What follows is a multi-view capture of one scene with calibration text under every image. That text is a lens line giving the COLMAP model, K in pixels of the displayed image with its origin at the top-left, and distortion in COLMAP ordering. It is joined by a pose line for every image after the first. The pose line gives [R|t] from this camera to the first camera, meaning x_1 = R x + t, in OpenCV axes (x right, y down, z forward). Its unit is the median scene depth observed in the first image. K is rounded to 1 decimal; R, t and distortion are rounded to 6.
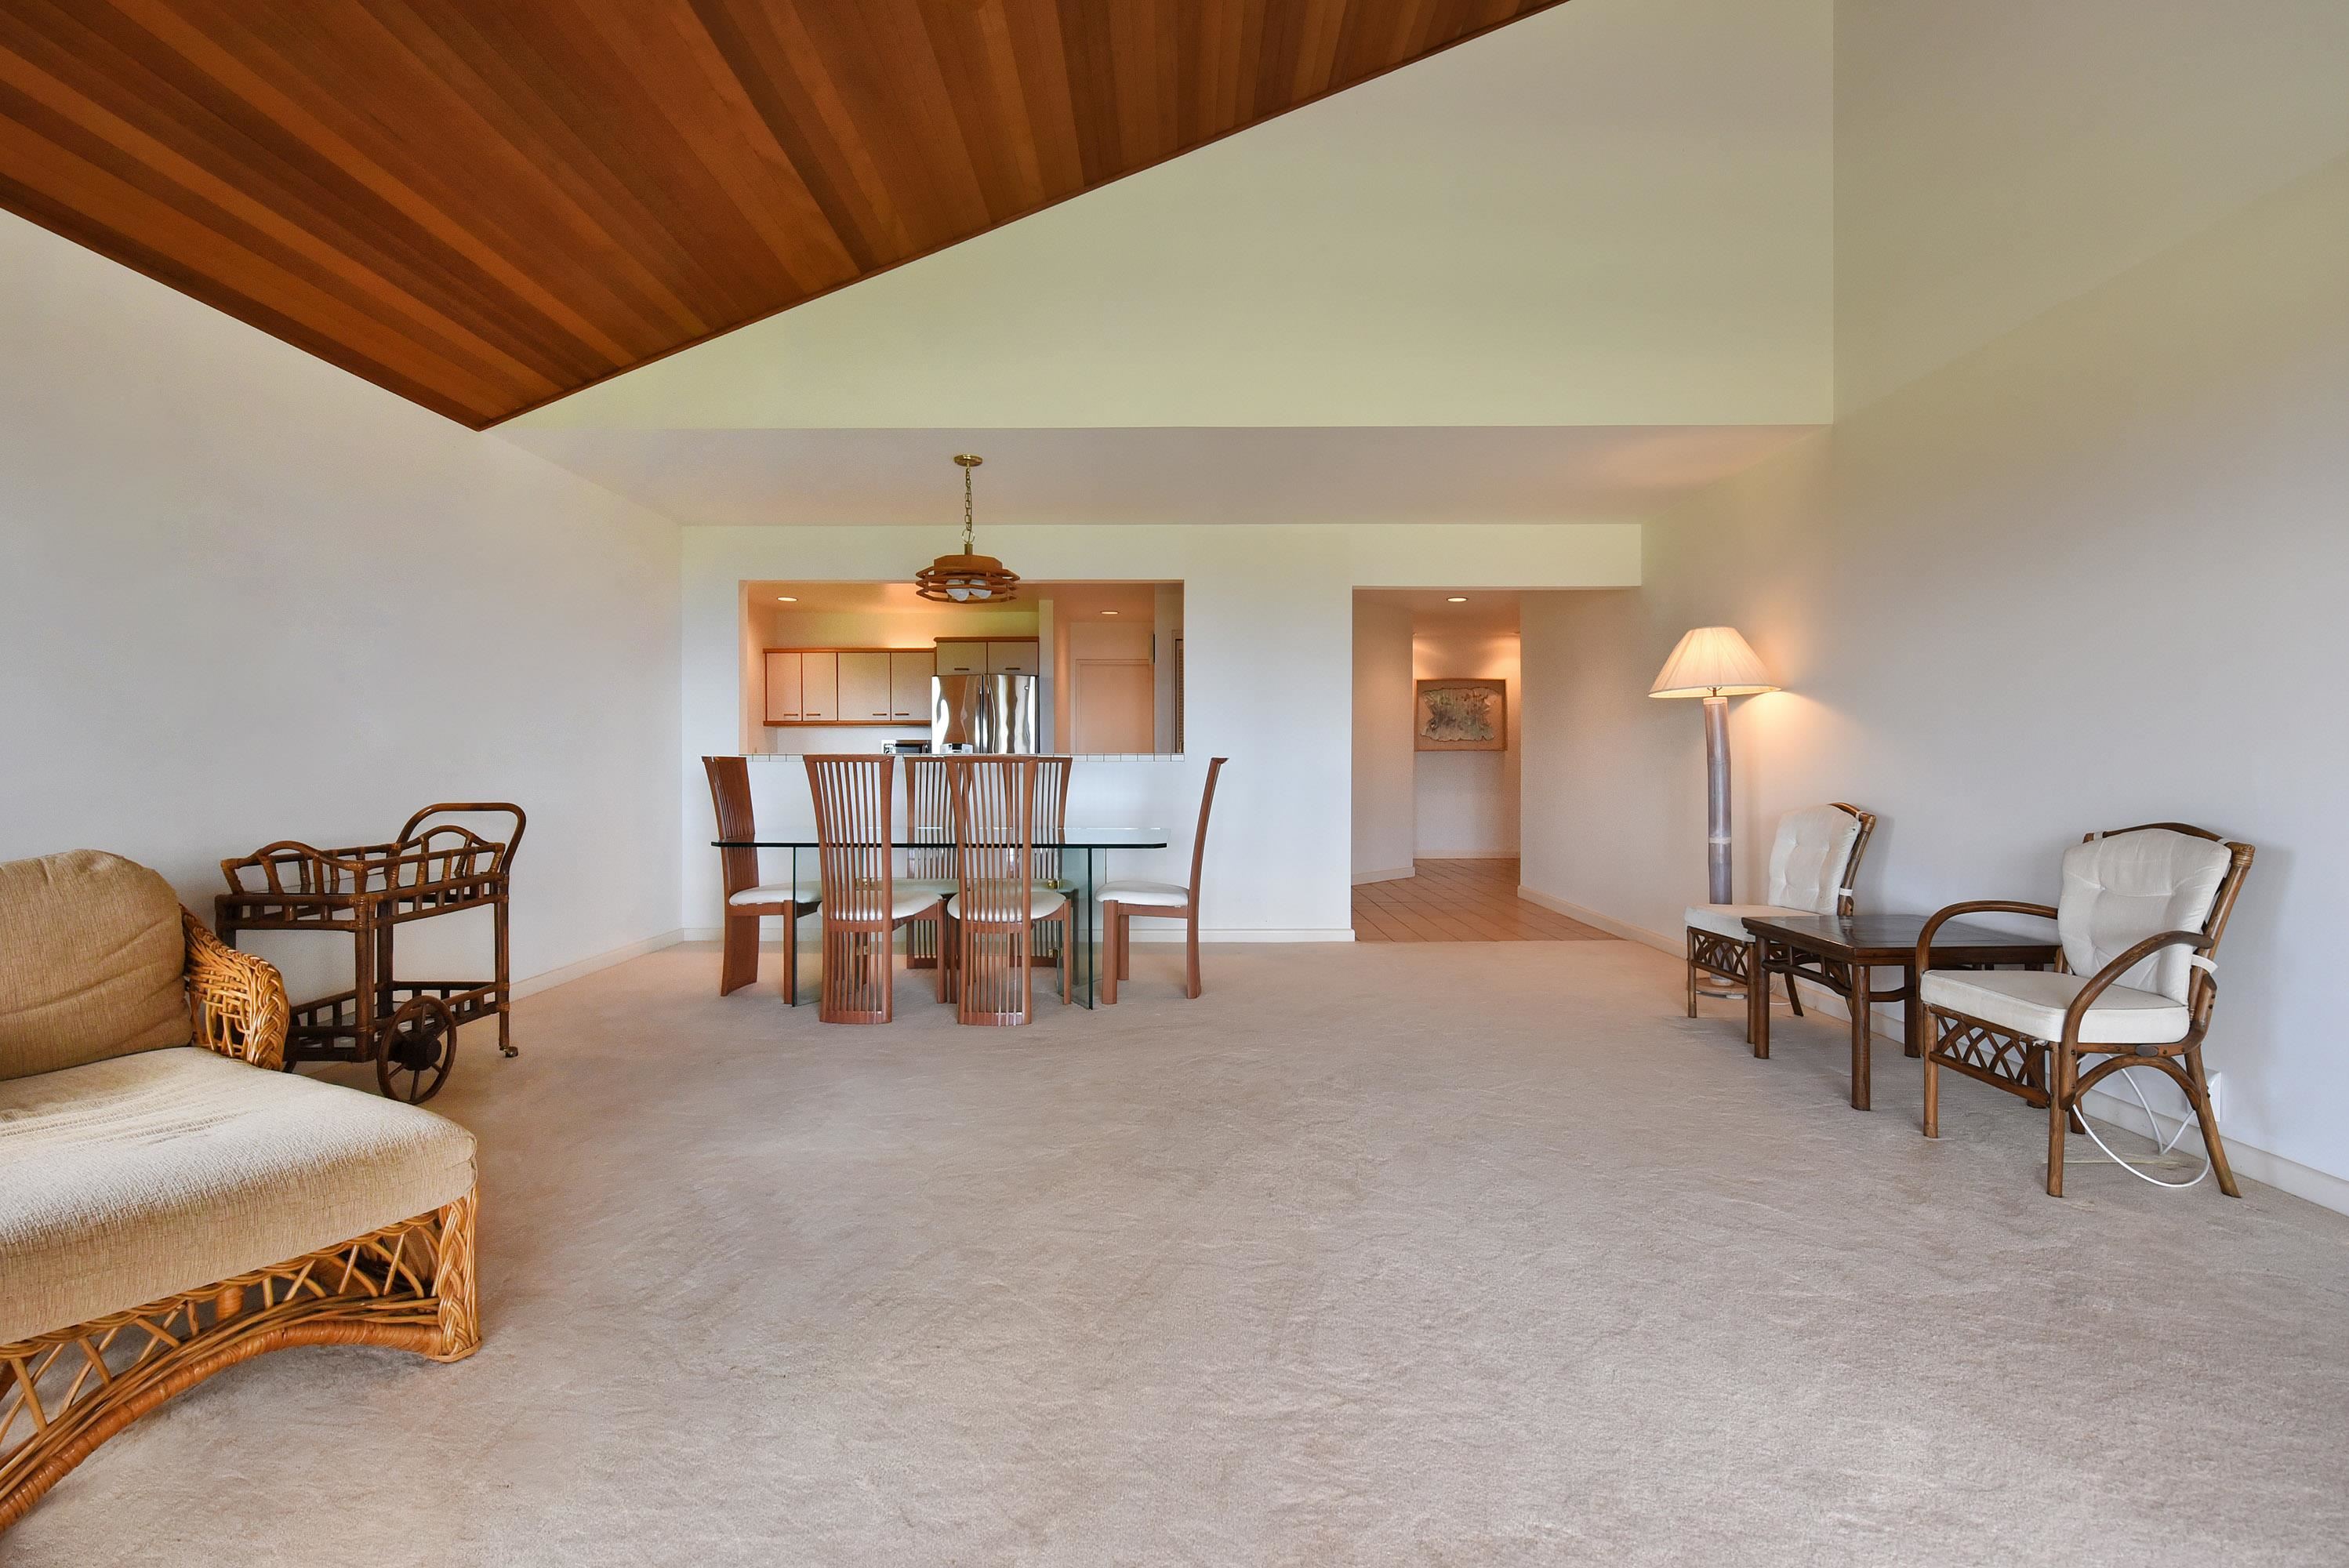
lens RADIAL K [[1079.3, 0, 1144.9], [0, 1079.3, 770.7], [0, 0, 1]] dist [-0.003484, -0.000352]
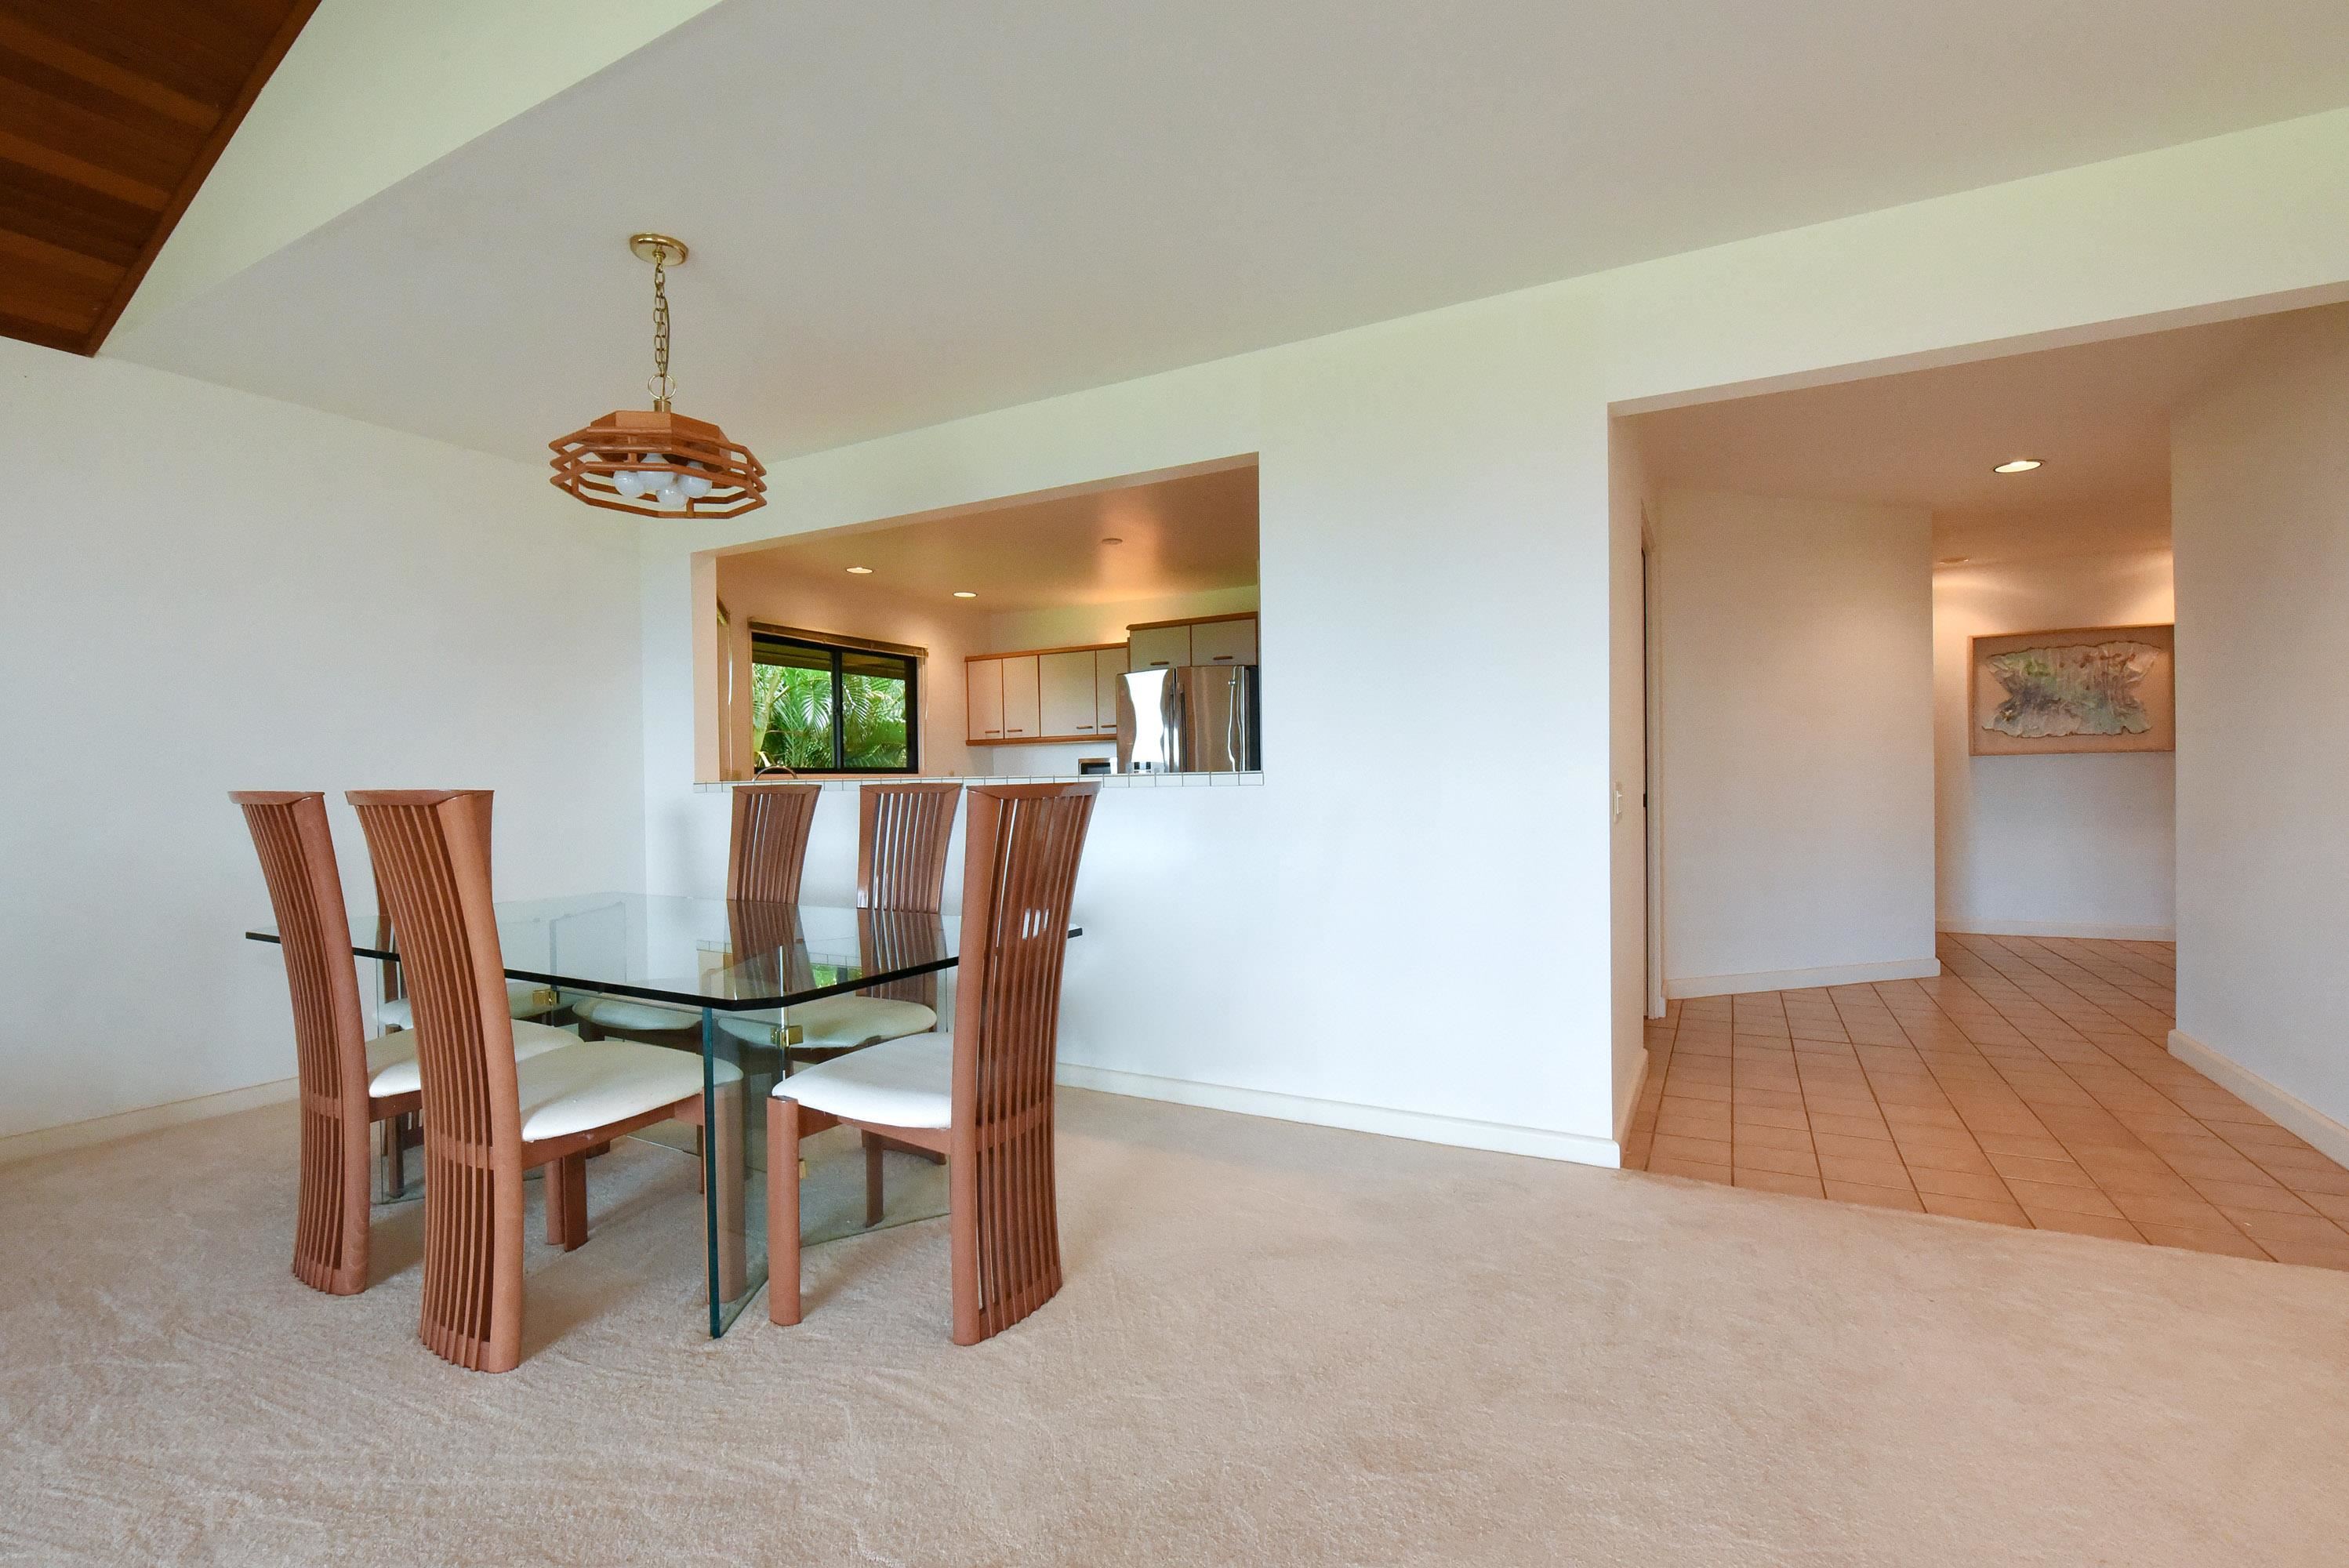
lens RADIAL K [[1022.7, 0, 1128.0], [0, 1022.7, 796.3], [0, 0, 1]] dist [0.000054, -0.000078]
pose [[0.864719, -0.005633, -0.502224, 0.370536], [0.009973, 0.999933, 0.005955, -0.009855], [0.502156, -0.010157, 0.864717, 0.762999]]
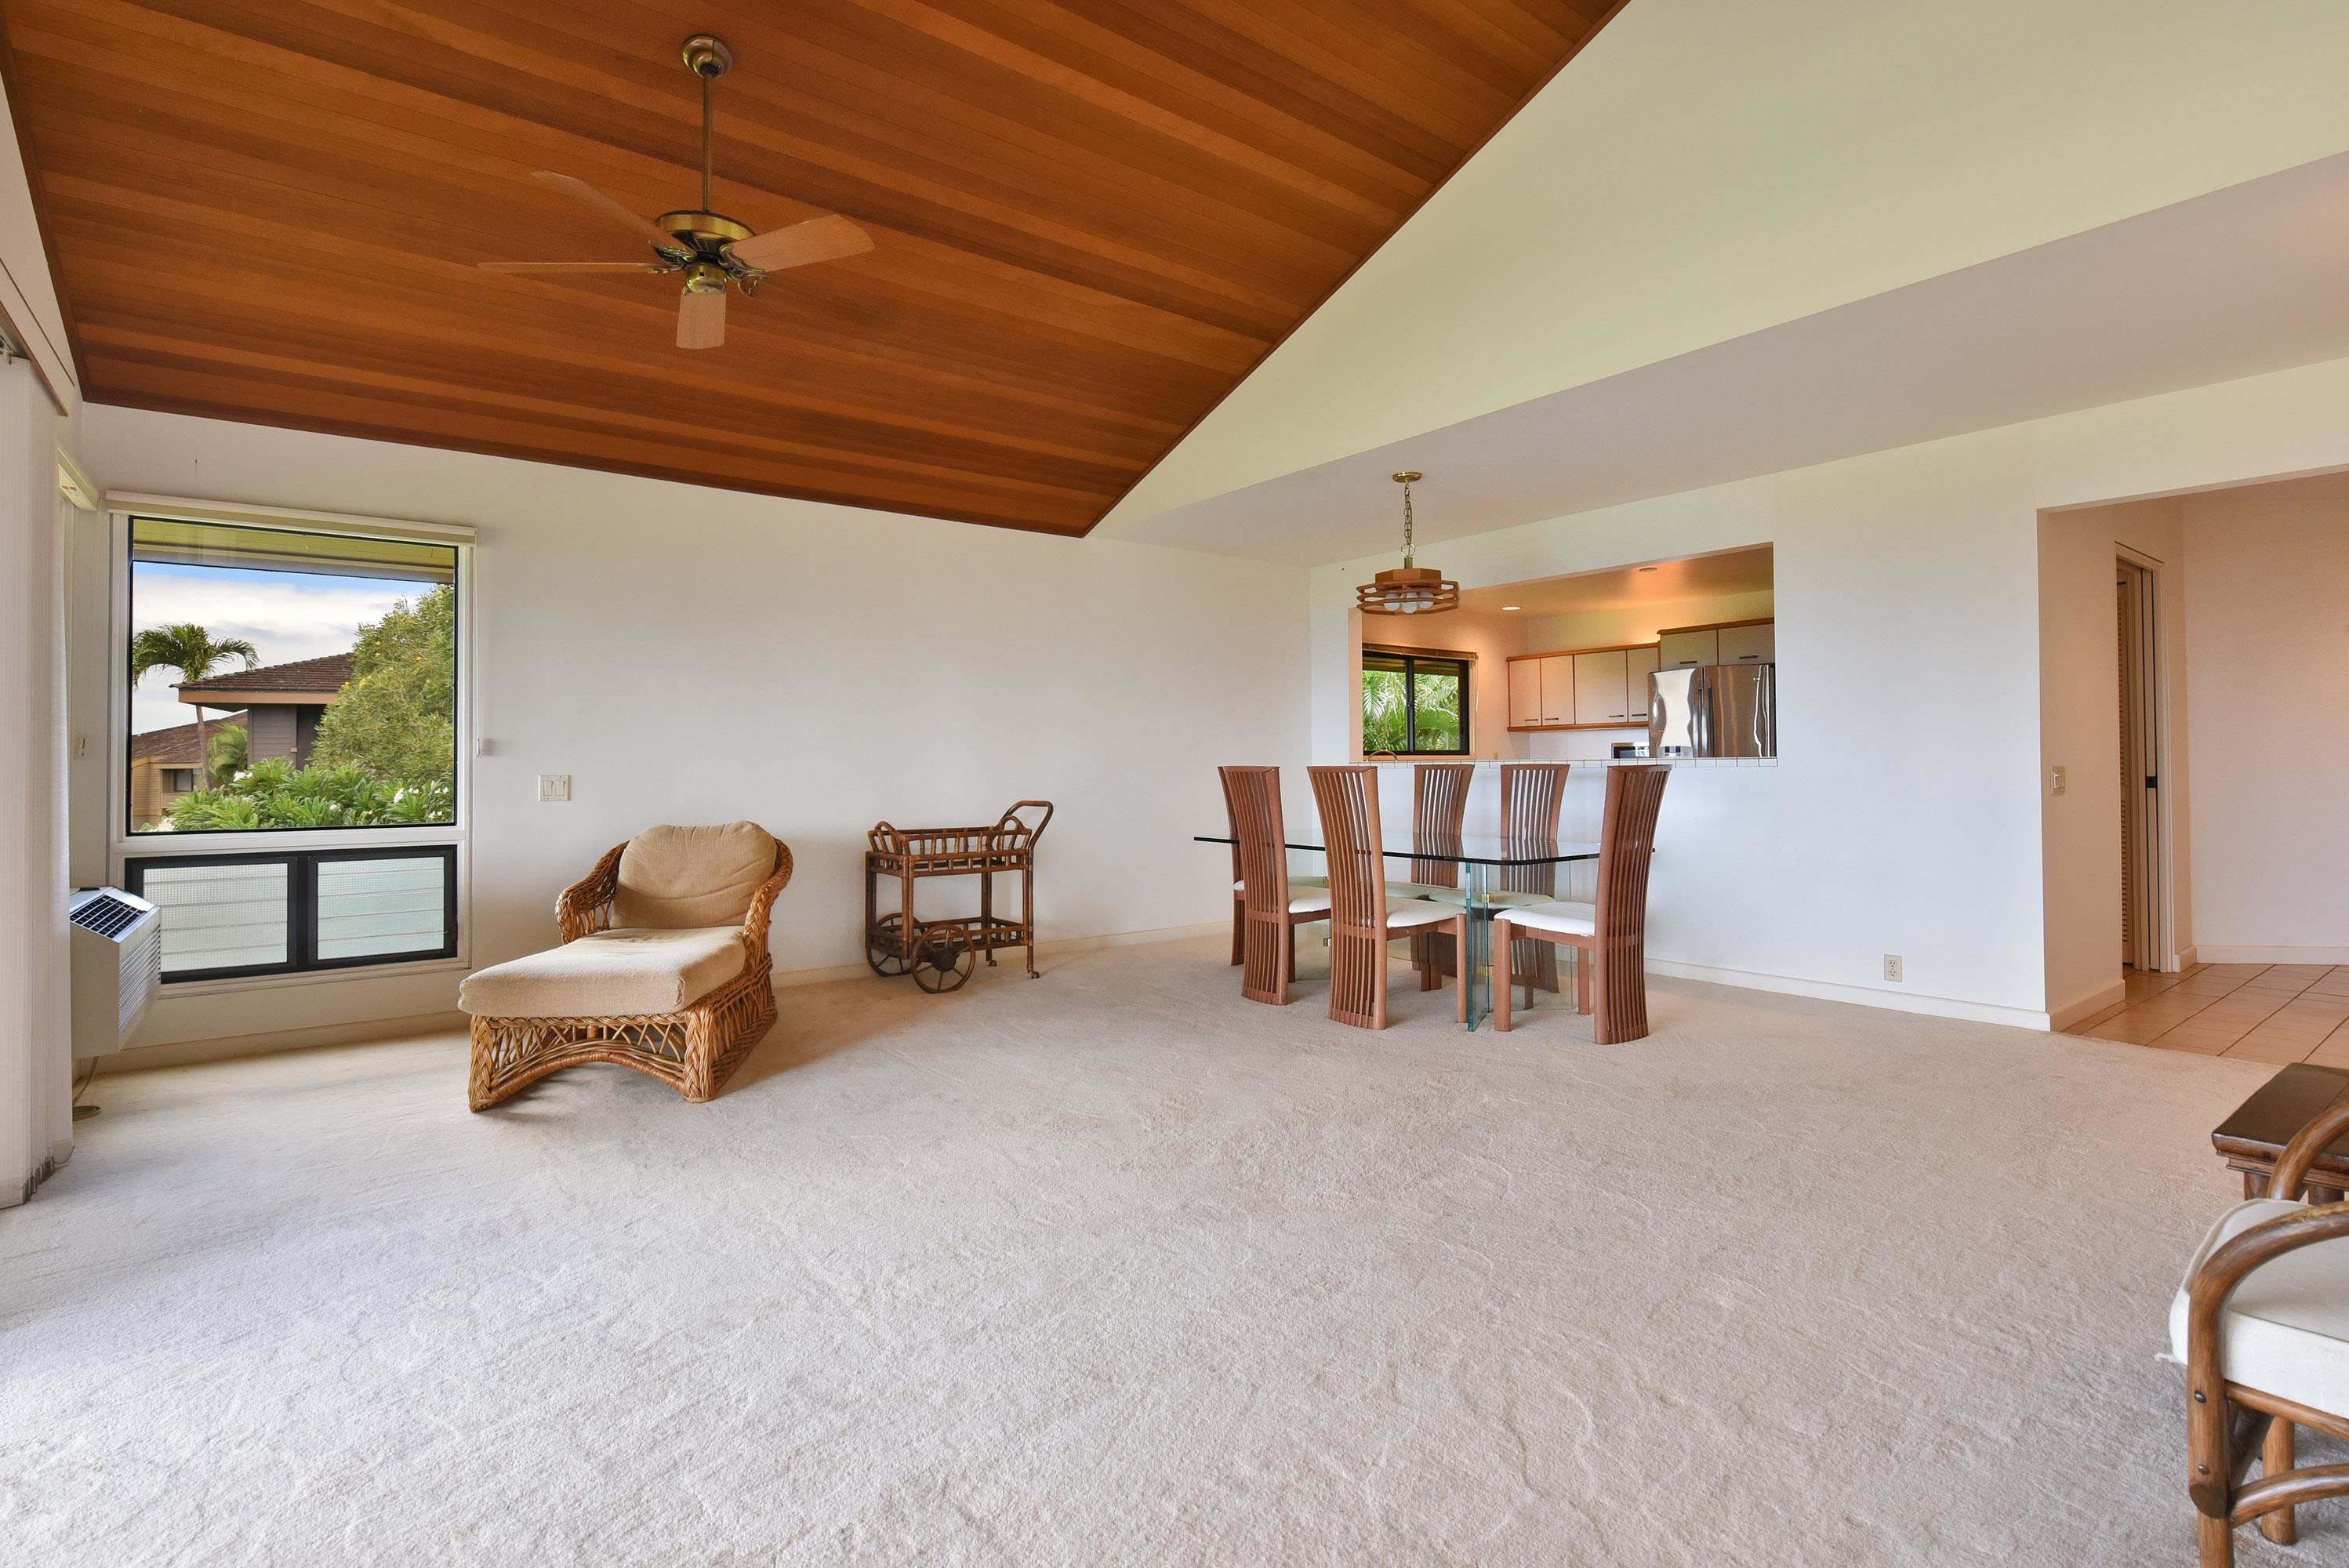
lens RADIAL K [[1102.5, 0, 1180.7], [0, 1102.5, 755.0], [0, 0, 1]] dist [-0.001940, -0.000276]
pose [[0.612627, -0.012832, -0.790268, 0.625488], [0.001597, 0.999886, -0.014998, -0.008615], [0.790370, 0.007926, 0.612578, 0.224017]]
